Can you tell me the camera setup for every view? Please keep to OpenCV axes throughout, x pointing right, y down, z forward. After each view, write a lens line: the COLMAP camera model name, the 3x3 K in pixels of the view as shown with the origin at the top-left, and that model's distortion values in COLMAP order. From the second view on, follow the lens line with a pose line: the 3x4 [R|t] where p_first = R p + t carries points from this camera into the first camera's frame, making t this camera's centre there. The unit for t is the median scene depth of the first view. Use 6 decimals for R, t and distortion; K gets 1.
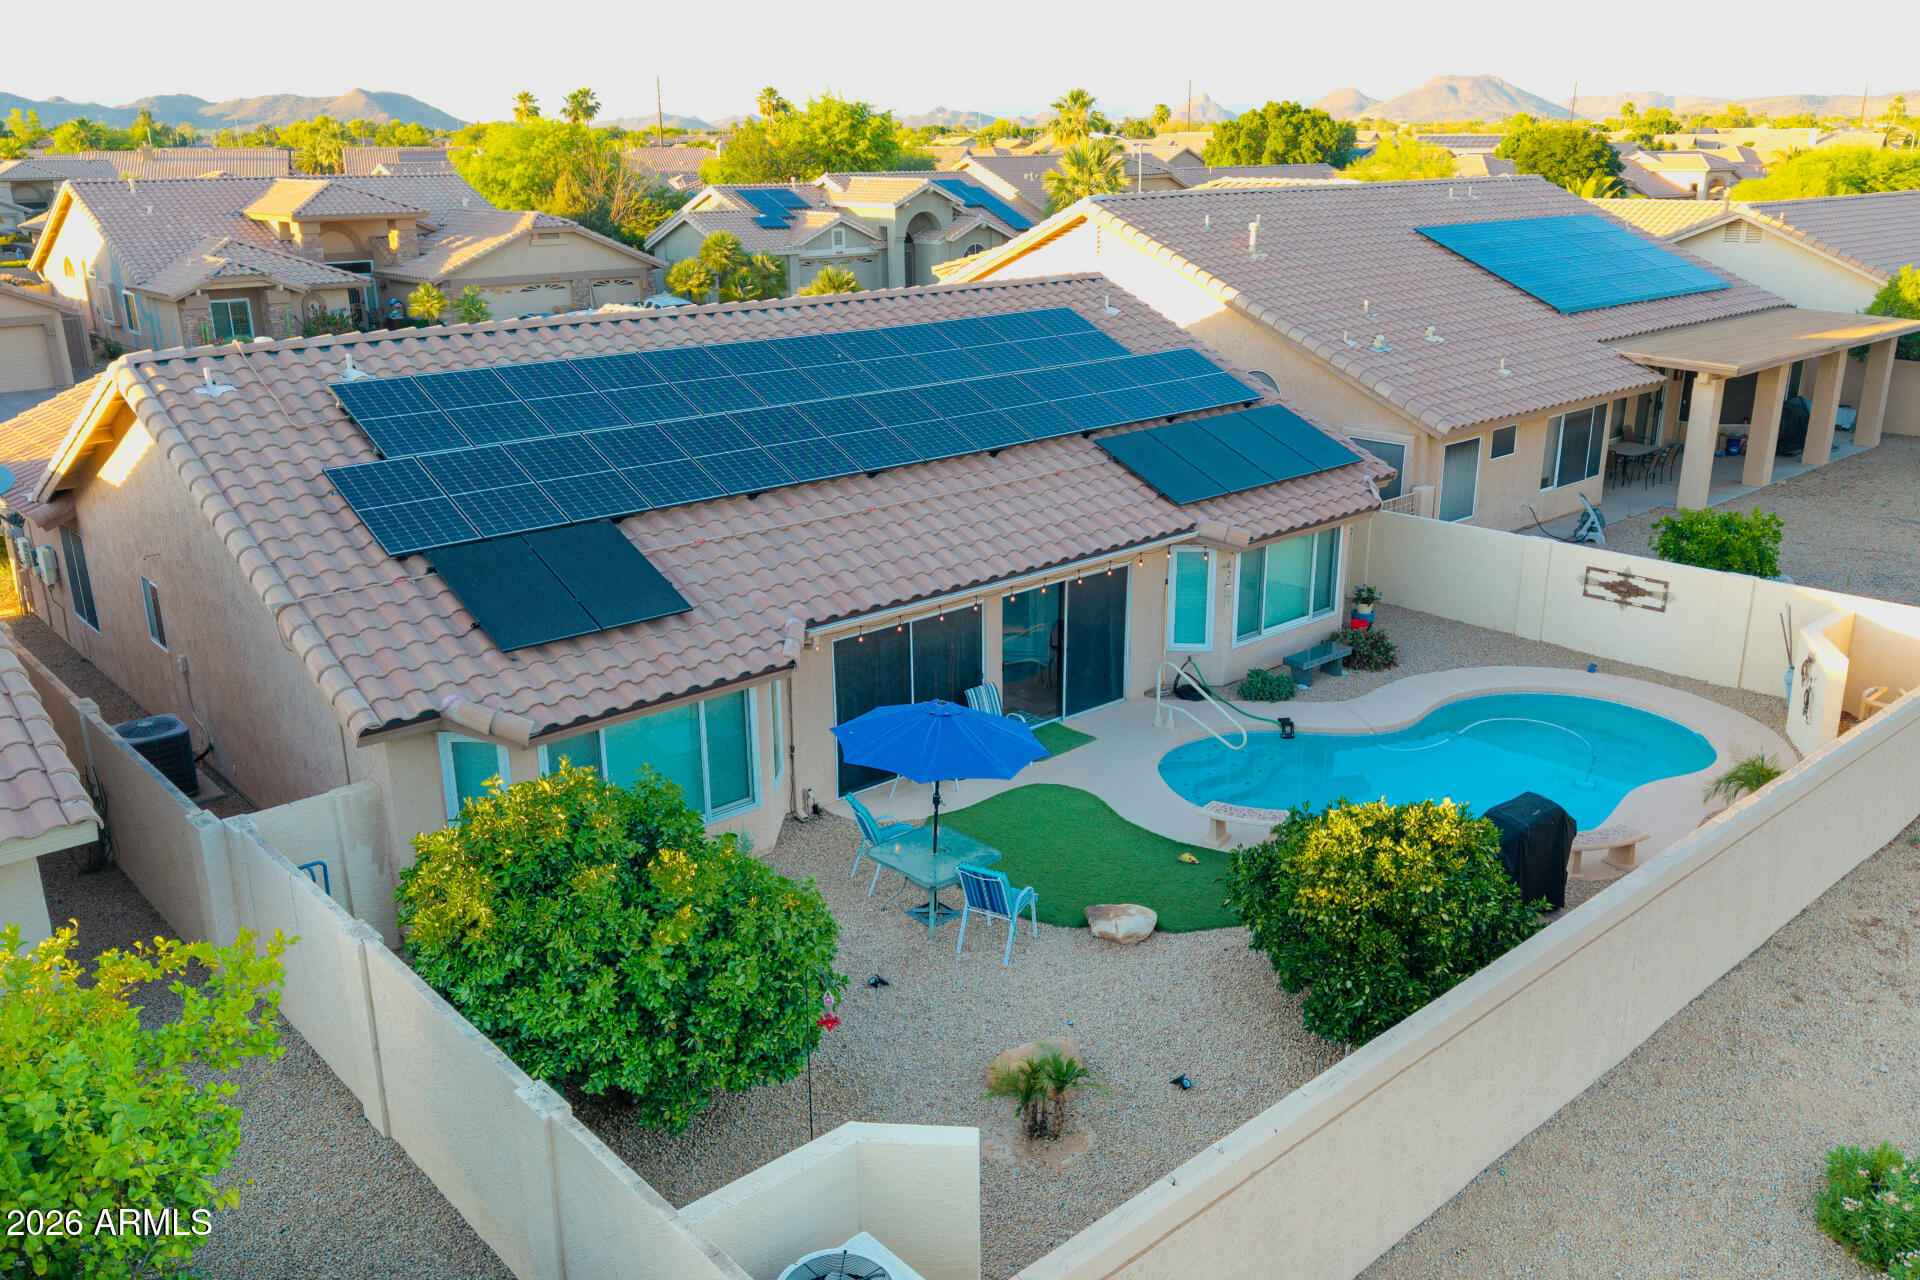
lens RADIAL K [[1545.0, 0, 969.9], [0, 1545.0, 660.3], [0, 0, 1]] dist [0.054552, -0.075950]
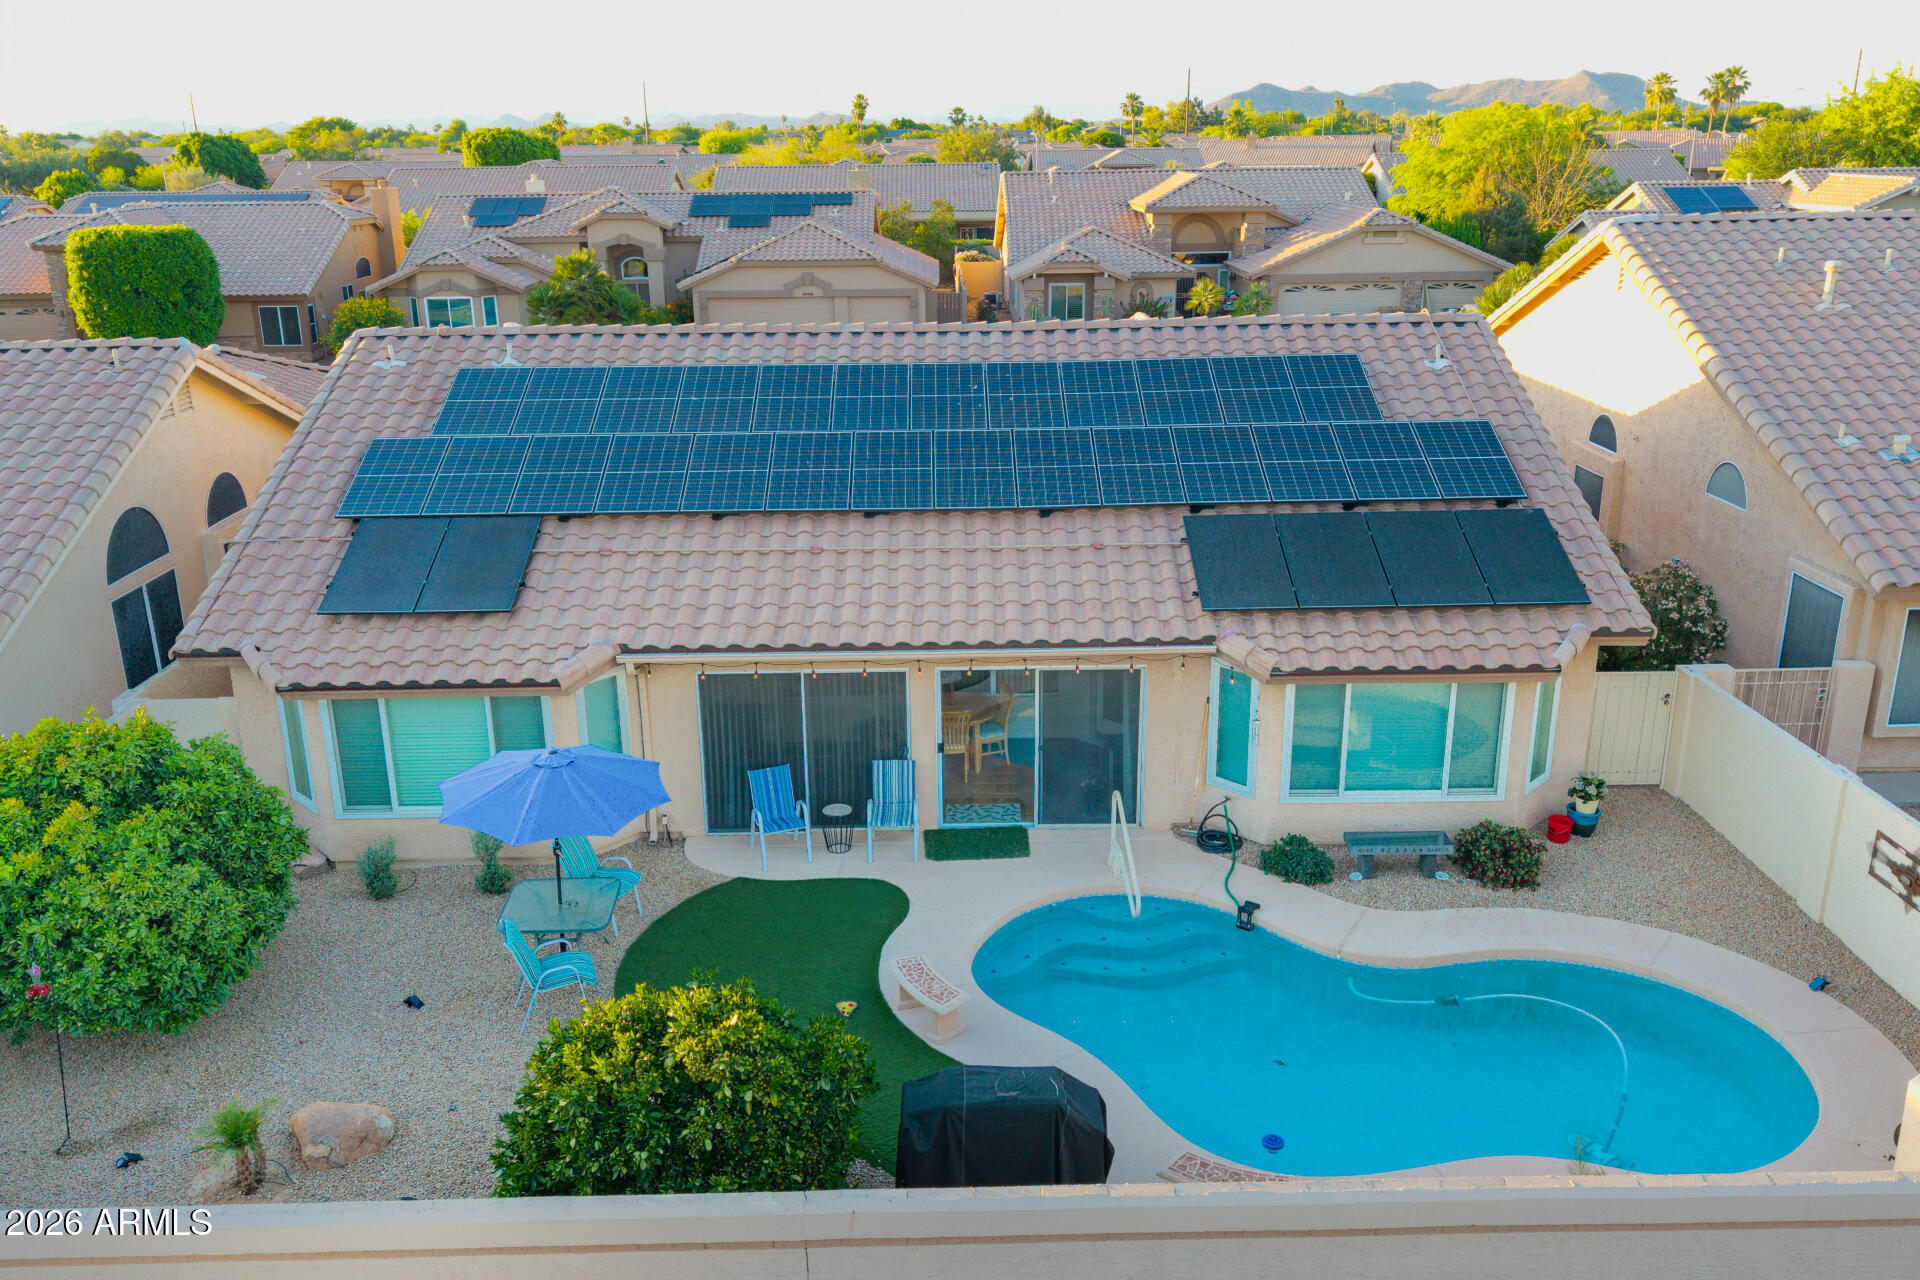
lens RADIAL K [[1545.0, 0, 966.6], [0, 1545.0, 675.8], [0, 0, 1]] dist [0.054552, -0.075950]
pose [[0.749780, 0.217364, -0.624967, 0.215838], [-0.205438, 0.974299, 0.092396, -0.044952], [0.628988, 0.059115, 0.775164, 0.113049]]
